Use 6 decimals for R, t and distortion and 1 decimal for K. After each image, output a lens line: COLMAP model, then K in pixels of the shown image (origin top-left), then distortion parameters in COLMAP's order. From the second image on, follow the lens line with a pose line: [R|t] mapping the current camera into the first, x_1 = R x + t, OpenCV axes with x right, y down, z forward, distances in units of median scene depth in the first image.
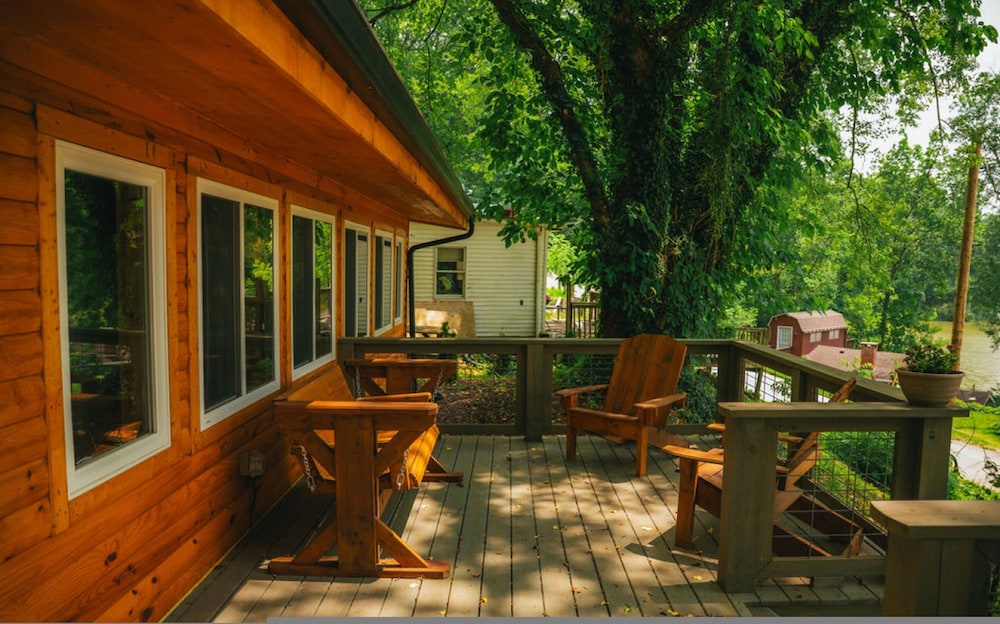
lens RADIAL K [[706.8, 0, 497.1], [0, 706.8, 315.2], [0, 0, 1]] dist [-0.081649, 0.002154]
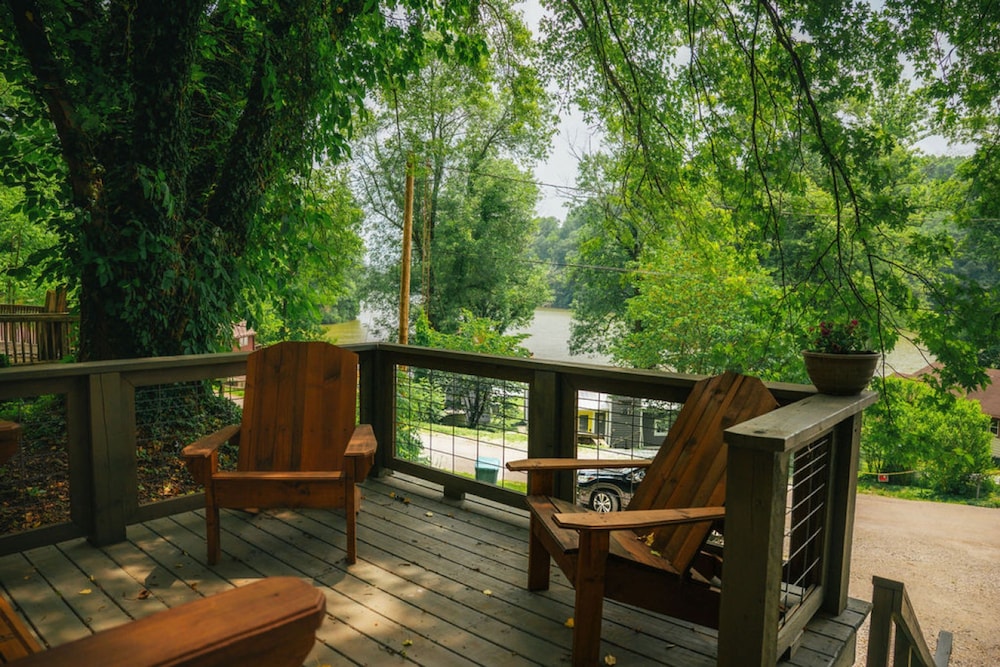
lens RADIAL K [[673.1, 0, 503.1], [0, 673.1, 336.1], [0, 0, 1]] dist [-0.097021, 0.018823]
pose [[0.637733, -0.056391, 0.768191, -0.092617], [0.043901, 0.998356, 0.036842, 0.004281], [-0.769006, 0.010229, 0.639160, 0.283354]]
